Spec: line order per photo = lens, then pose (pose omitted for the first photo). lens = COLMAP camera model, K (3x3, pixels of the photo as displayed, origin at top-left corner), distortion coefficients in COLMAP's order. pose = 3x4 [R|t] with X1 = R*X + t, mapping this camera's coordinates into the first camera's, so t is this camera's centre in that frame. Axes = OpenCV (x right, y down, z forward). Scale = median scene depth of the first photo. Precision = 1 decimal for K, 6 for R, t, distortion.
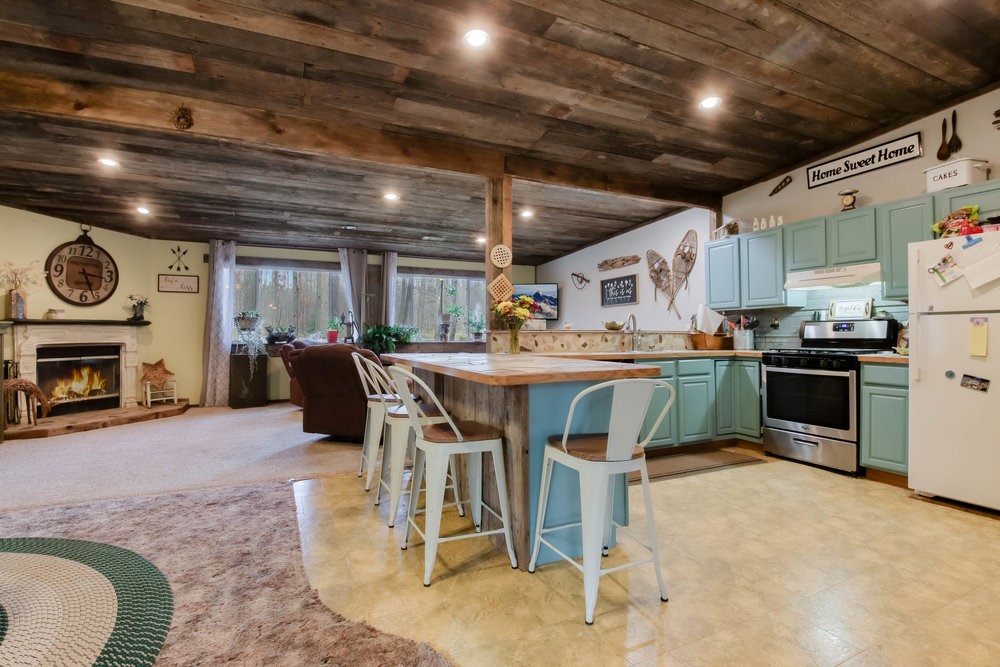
lens RADIAL K [[466.3, 0, 494.5], [0, 466.3, 331.6], [0, 0, 1]] dist [0.001139, -0.010715]
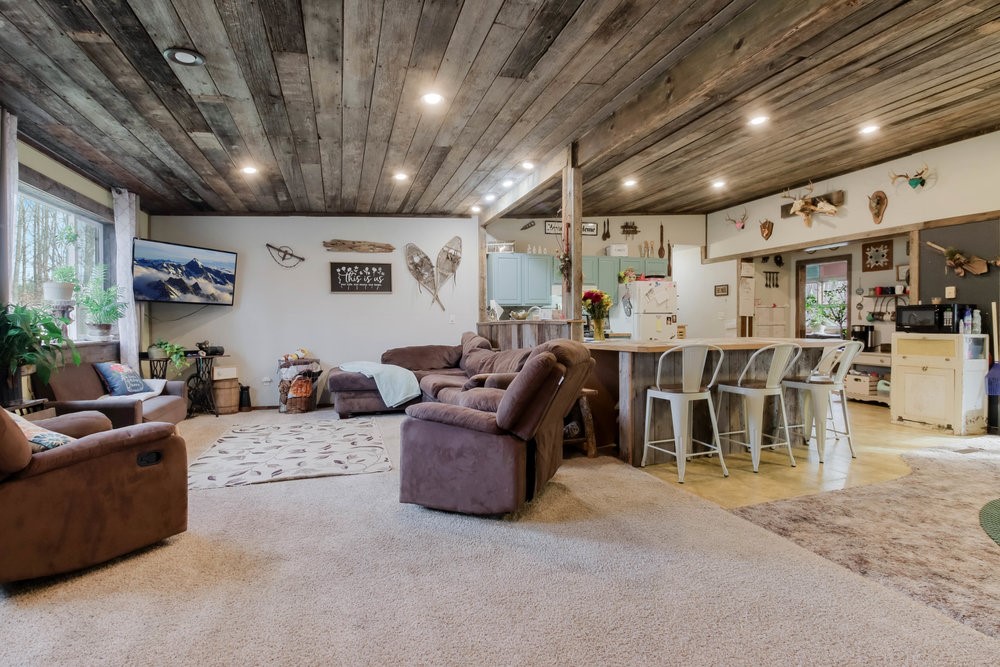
lens RADIAL K [[466.3, 0, 494.5], [0, 466.3, 331.6], [0, 0, 1]] dist [0.001139, -0.010715]
pose [[0.110719, -0.021303, 0.993623, -0.723476], [0.002337, 0.999773, 0.021174, -0.000278], [-0.993849, -0.000022, 0.110744, 0.752263]]
